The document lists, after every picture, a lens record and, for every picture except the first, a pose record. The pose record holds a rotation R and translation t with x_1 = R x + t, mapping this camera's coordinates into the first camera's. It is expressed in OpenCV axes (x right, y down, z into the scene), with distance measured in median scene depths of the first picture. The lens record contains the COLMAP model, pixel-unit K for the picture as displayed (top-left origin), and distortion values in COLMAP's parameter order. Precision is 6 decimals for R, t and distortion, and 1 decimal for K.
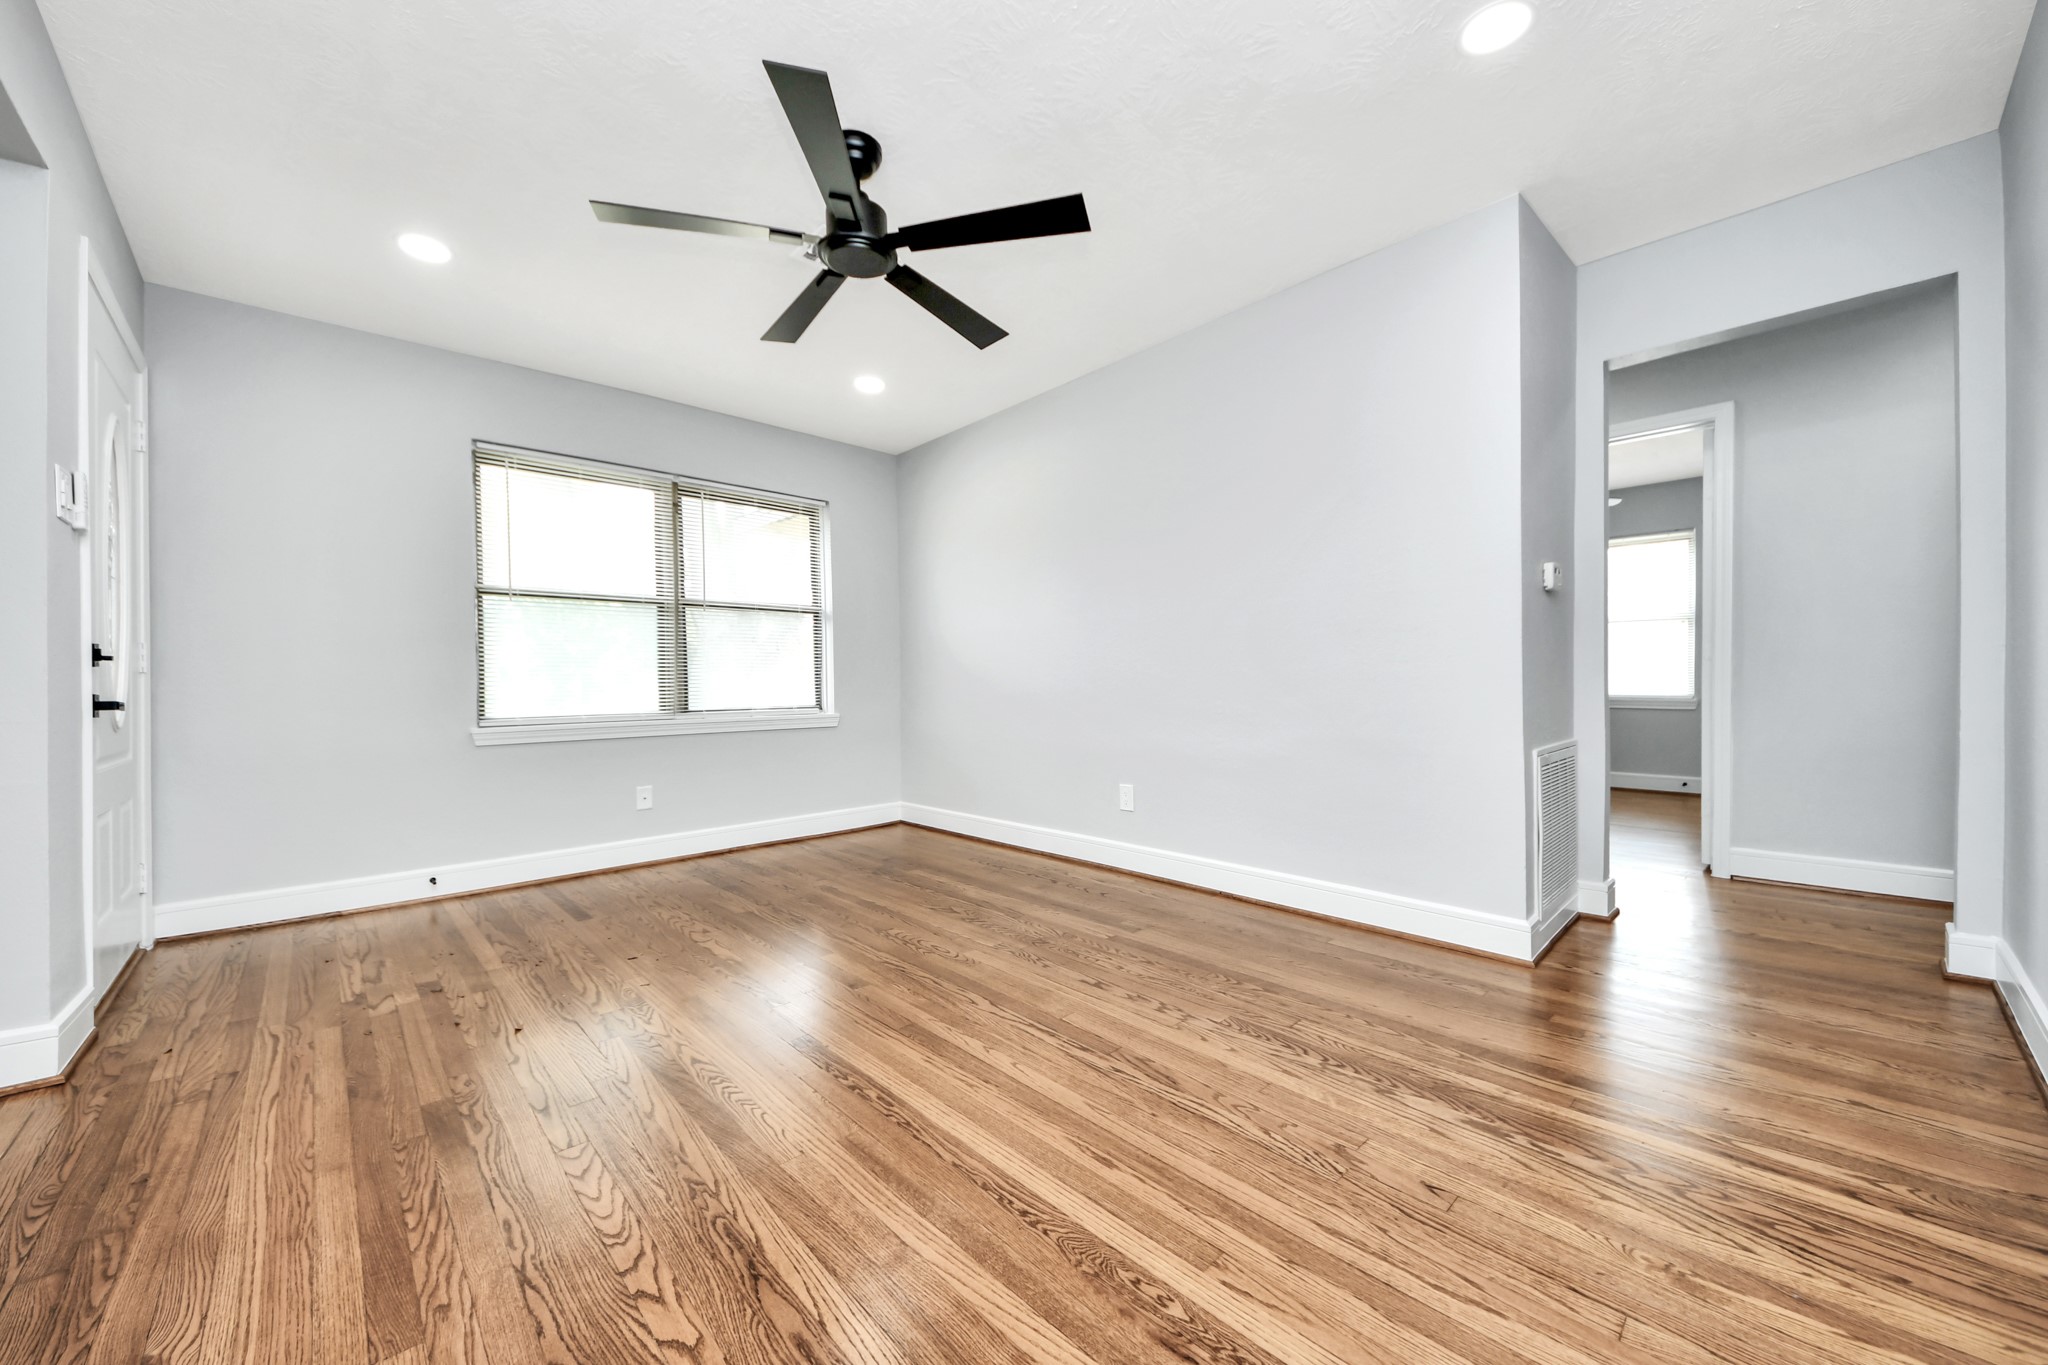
lens RADIAL K [[746.1, 0, 1030.7], [0, 746.1, 685.3], [0, 0, 1]] dist [0.026113, -0.004842]
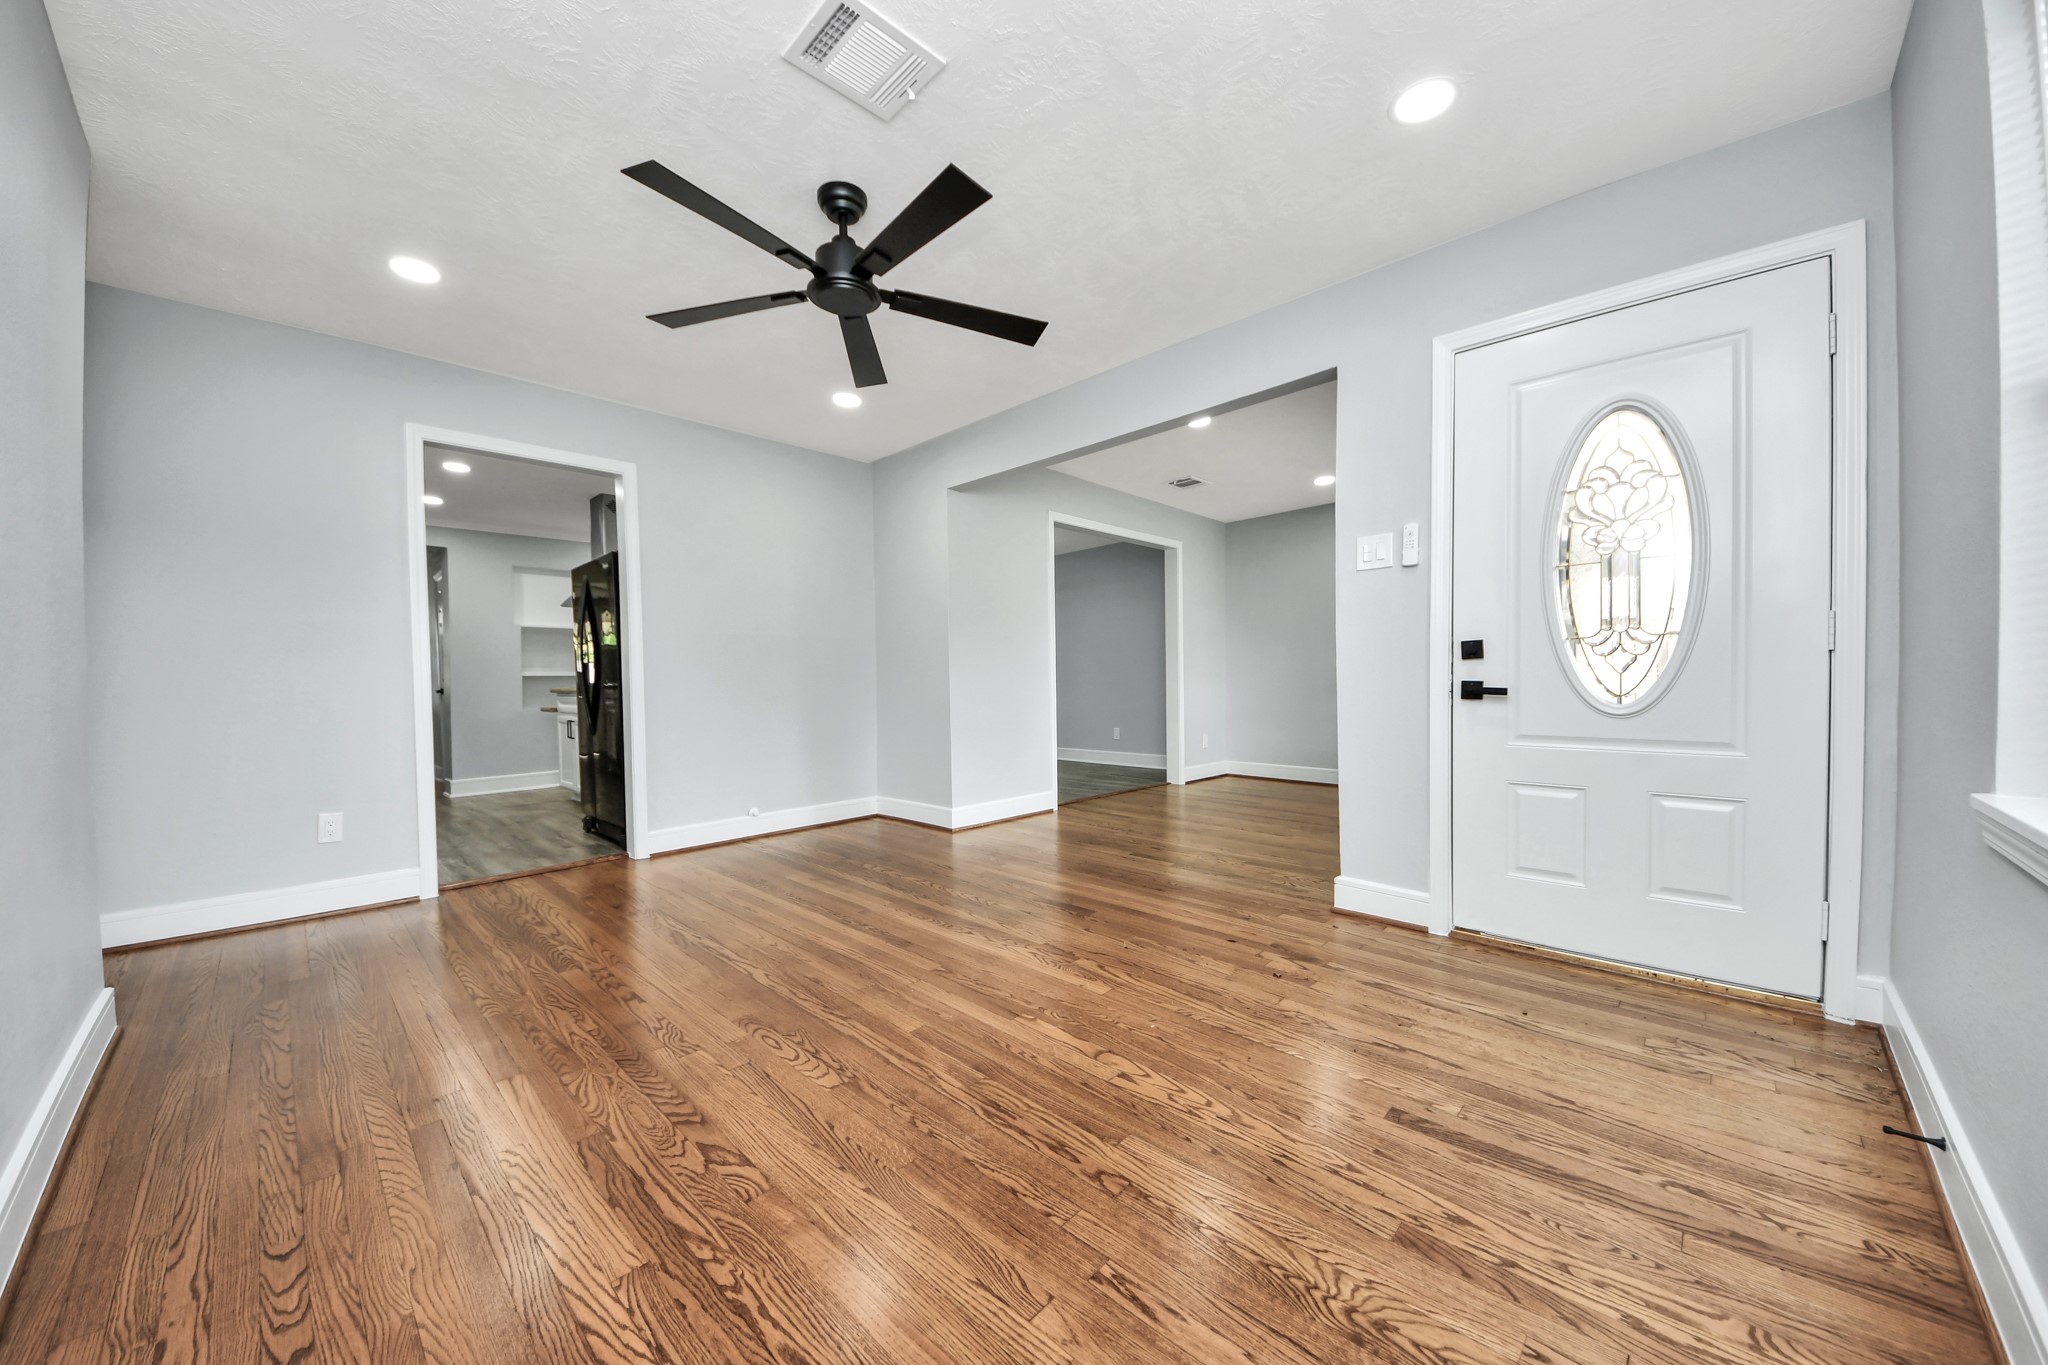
lens RADIAL K [[729.8, 0, 1020.4], [0, 729.8, 690.1], [0, 0, 1]] dist [0.035303, -0.010002]
pose [[-0.998832, 0.033435, -0.034868, -0.441802], [0.032674, 0.999220, 0.022169, -0.024536], [0.035582, 0.021004, -0.999146, 2.148224]]
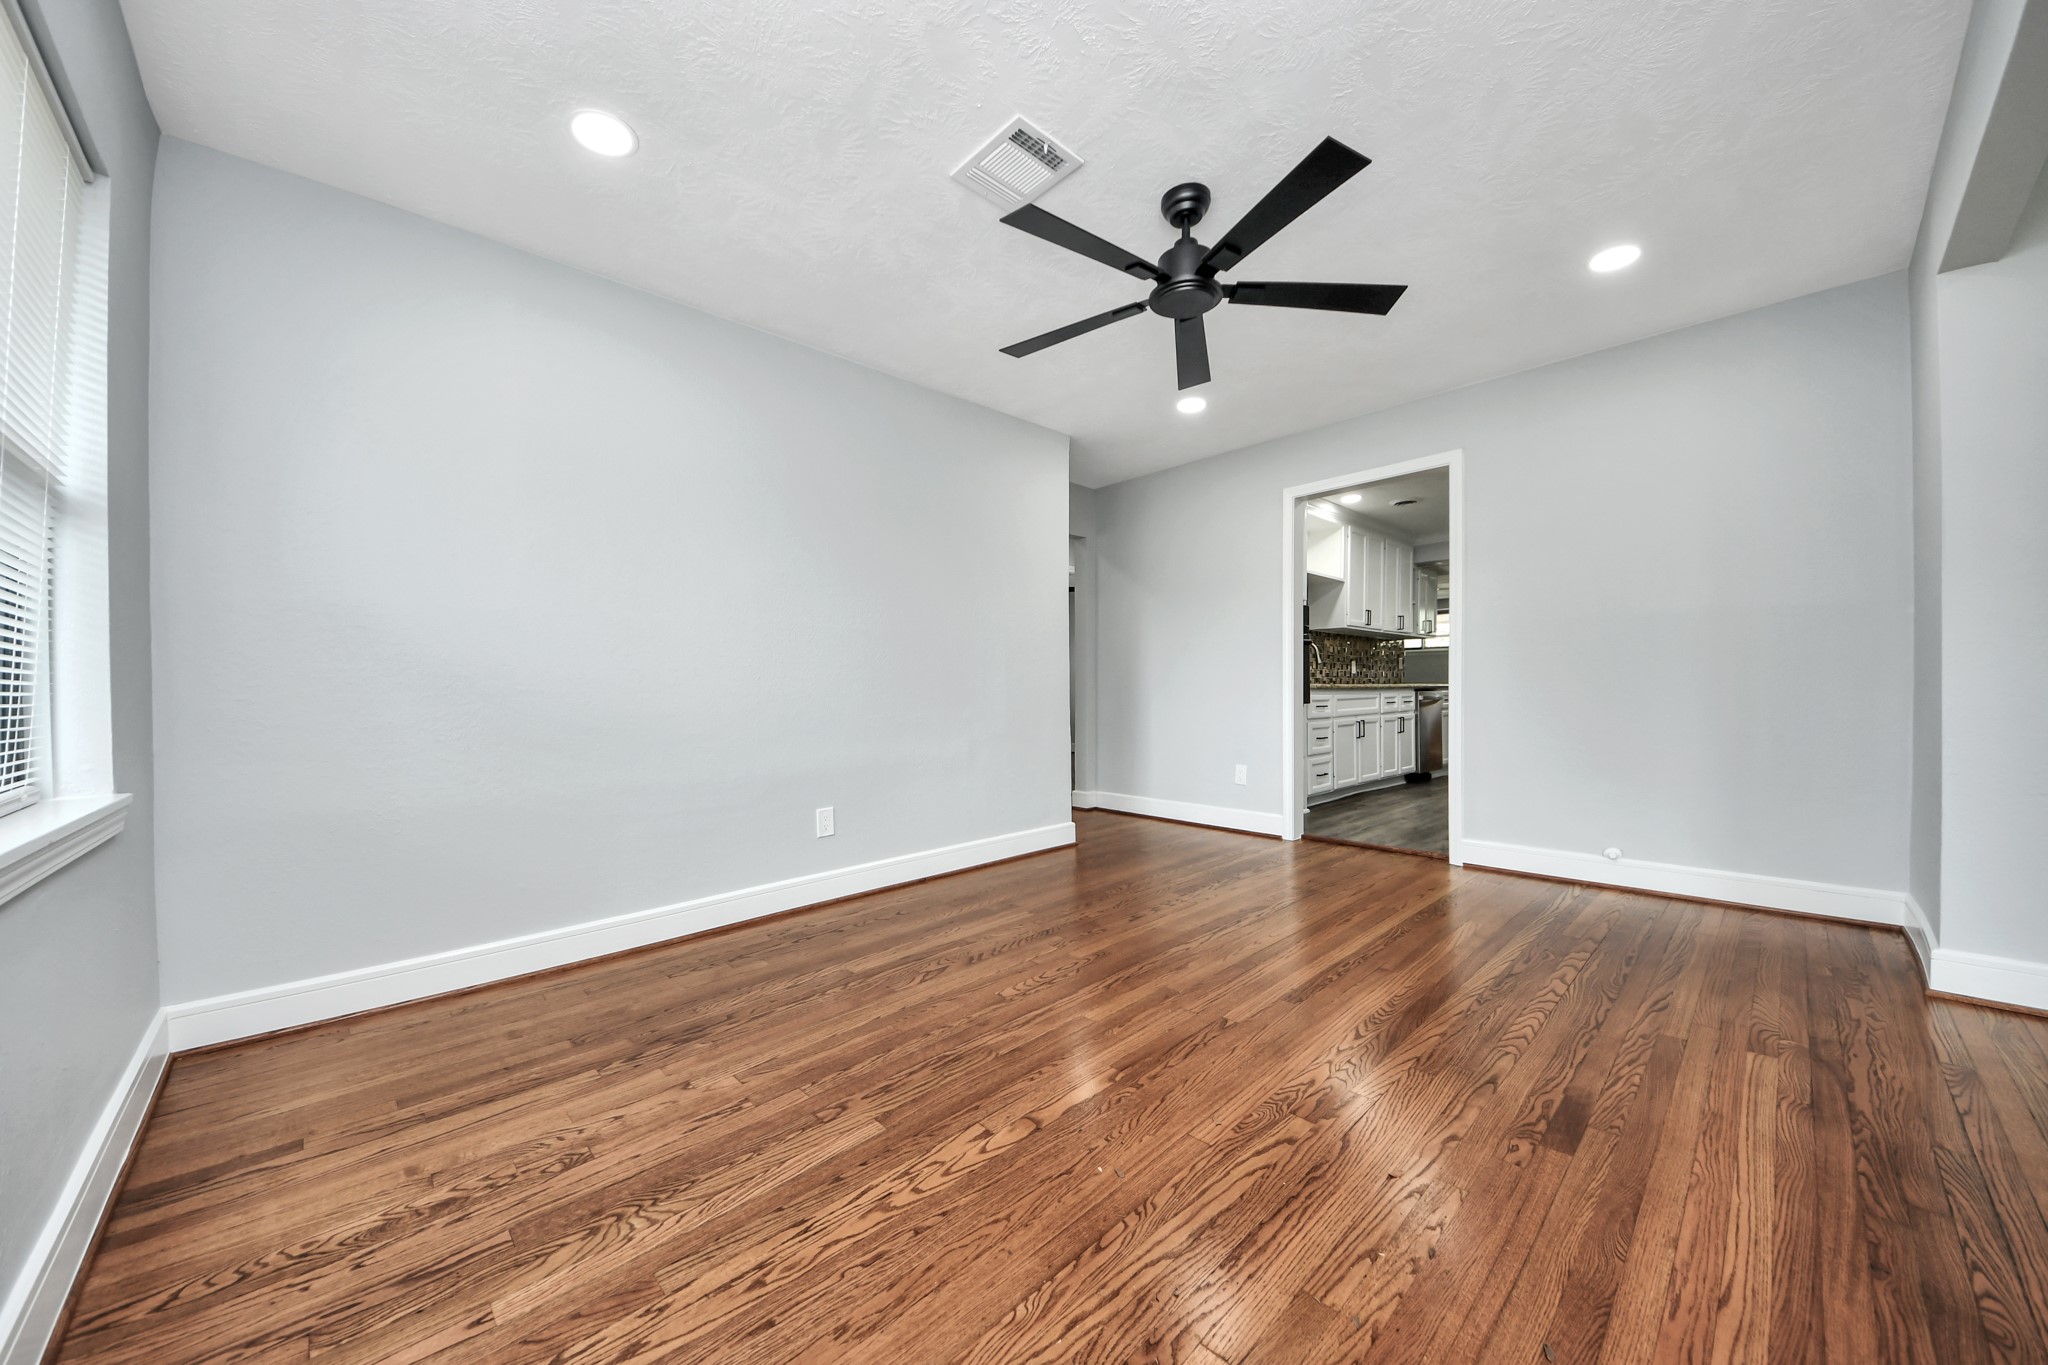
lens RADIAL K [[719.5, 0, 1020.3], [0, 719.5, 677.5], [0, 0, 1]] dist [0.027302, -0.007210]
pose [[-0.001411, 0.024950, 0.999688, -1.318434], [0.012205, 0.999615, -0.024931, -0.007812], [-0.999925, 0.012166, -0.001715, 1.288856]]
